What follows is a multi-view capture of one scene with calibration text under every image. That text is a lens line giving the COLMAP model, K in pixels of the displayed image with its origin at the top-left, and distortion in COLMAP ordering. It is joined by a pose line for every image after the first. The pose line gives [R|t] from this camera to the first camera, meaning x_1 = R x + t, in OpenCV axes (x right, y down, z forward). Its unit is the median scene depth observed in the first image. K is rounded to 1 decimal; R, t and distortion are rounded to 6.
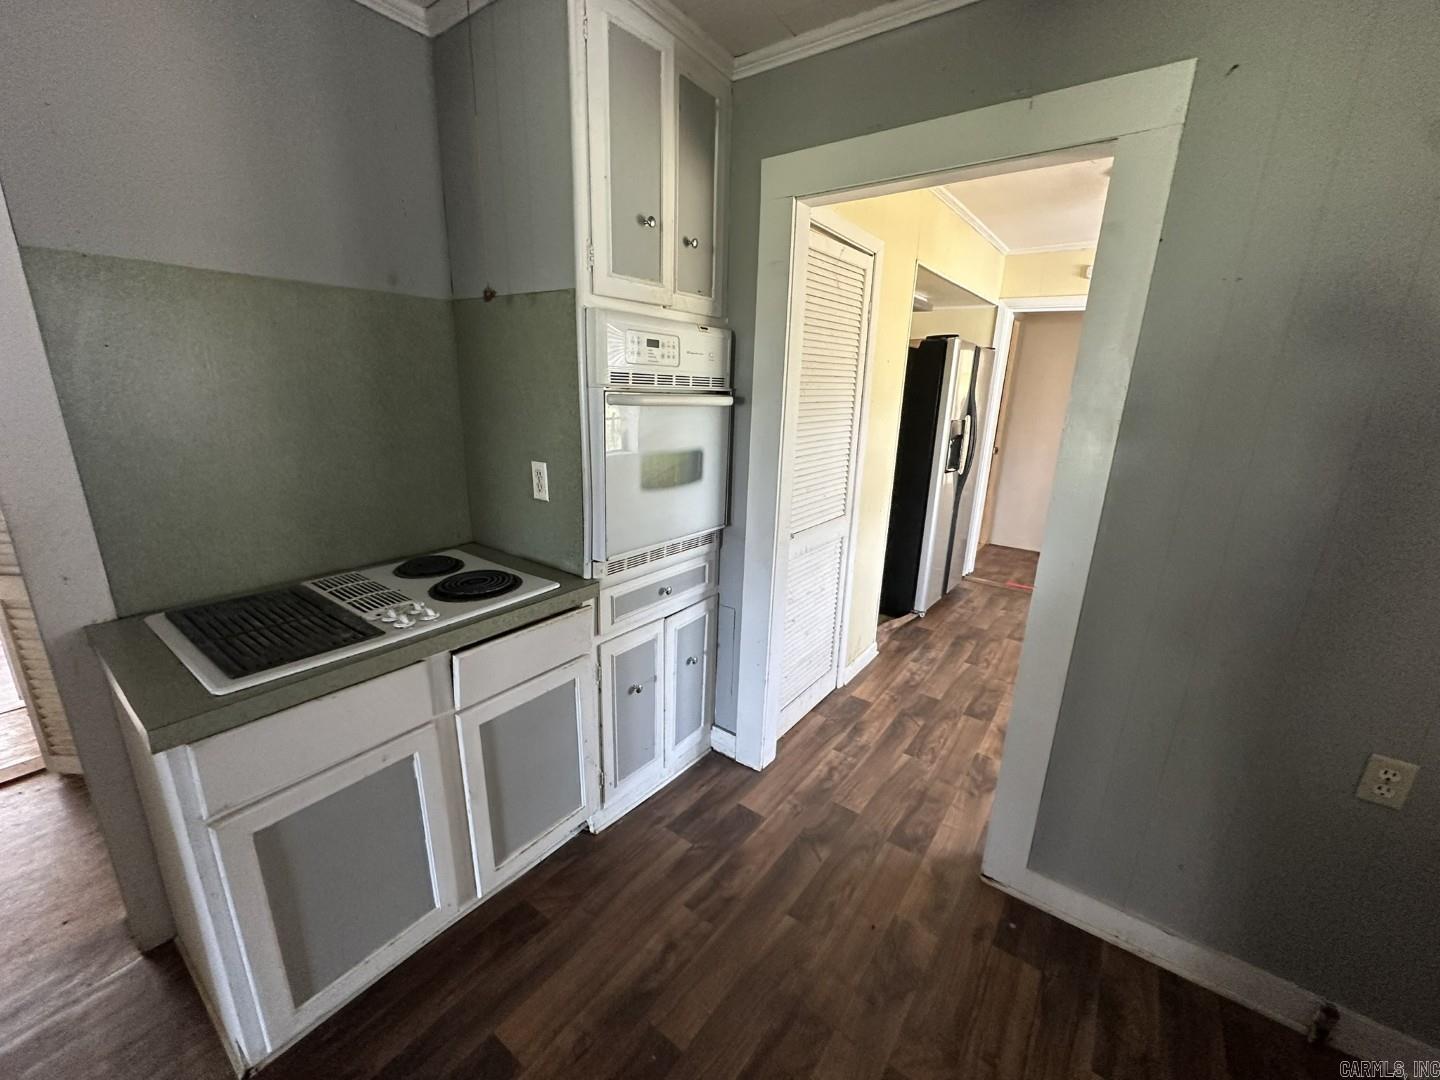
lens RADIAL K [[570.3, 0, 720.0], [0, 570.3, 540.0], [0, 0, 1]] dist [-0.001128, 0.000204]
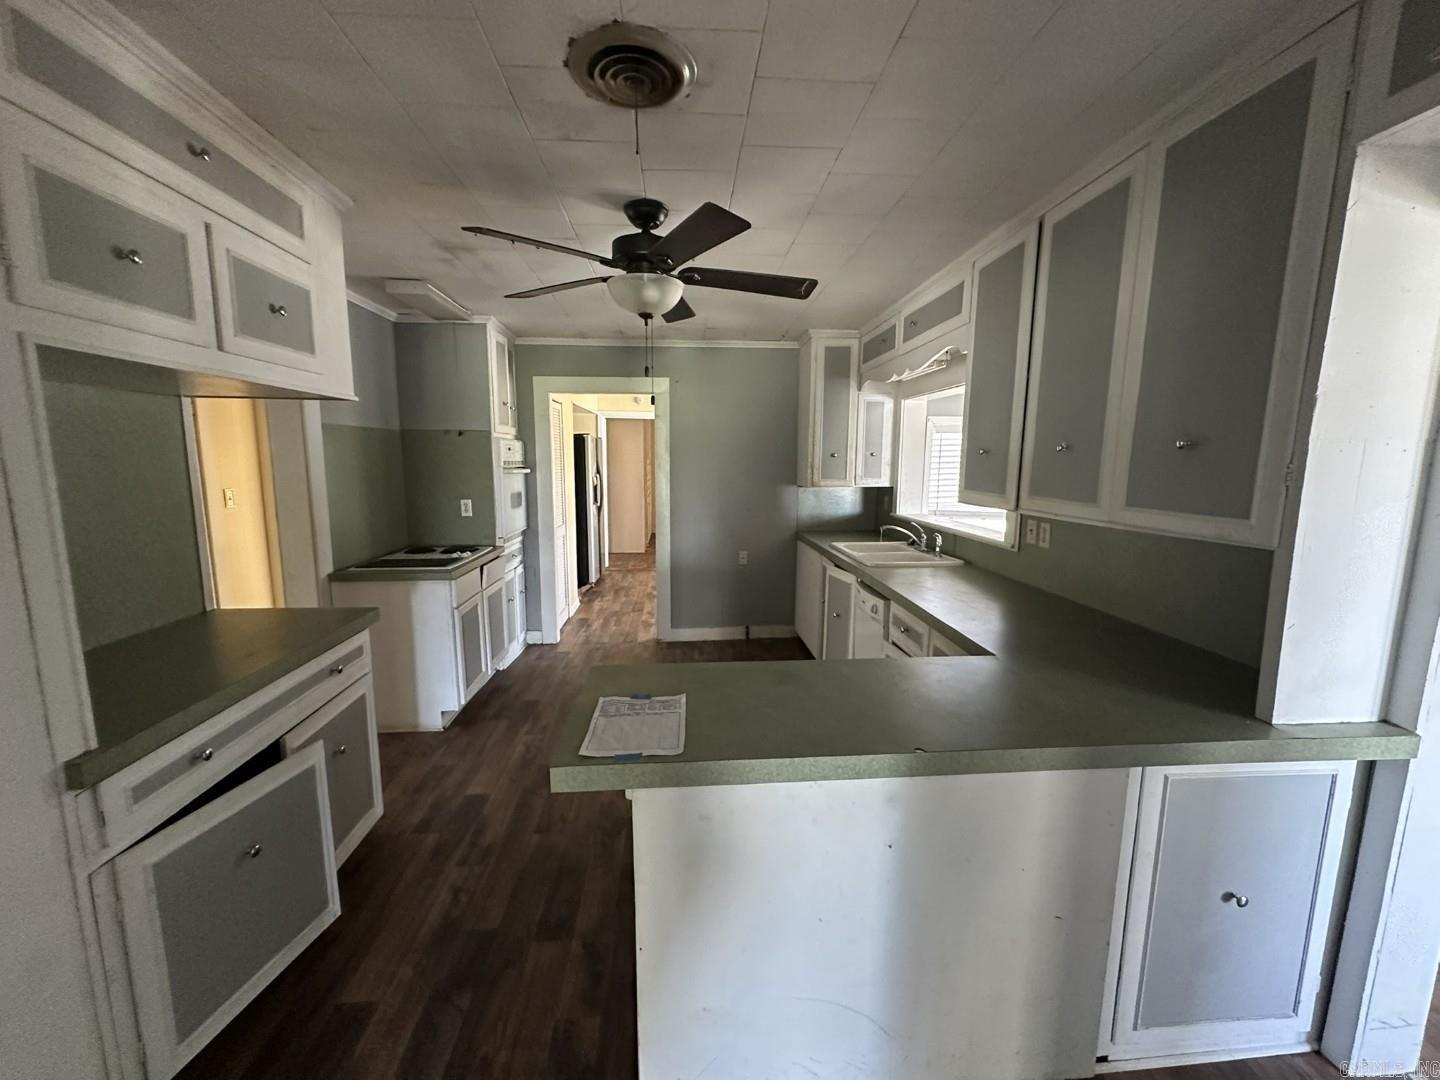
lens RADIAL K [[579.4, 0, 720.0], [0, 579.4, 540.0], [0, 0, 1]] dist [0.000667, 0.000097]
pose [[0.758151, -0.119766, 0.640986, -0.919200], [0.191540, 0.980527, -0.043343, 0.279306], [-0.623313, 0.155635, 0.766328, -1.223613]]
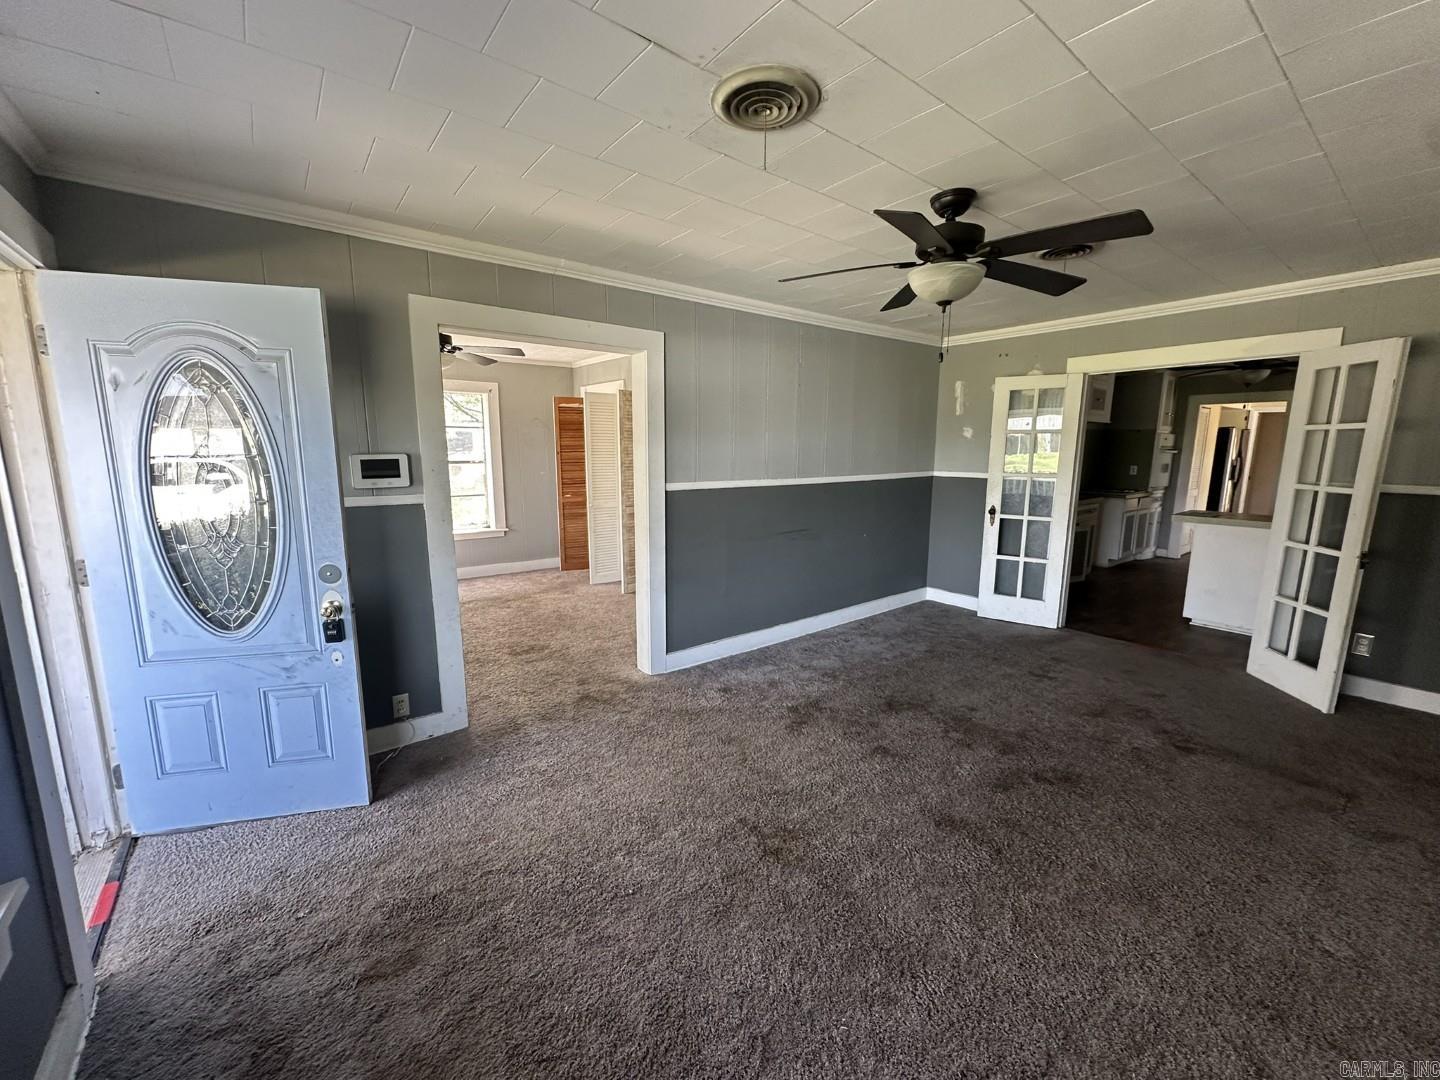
lens RADIAL K [[570.3, 0, 720.0], [0, 570.3, 540.0], [0, 0, 1]] dist [-0.001128, 0.000204]
pose [[0.962812, 0.018380, -0.269545, -1.910120], [-0.047013, 0.993860, -0.100162, 0.889827], [0.266049, 0.109109, 0.957765, -3.480129]]
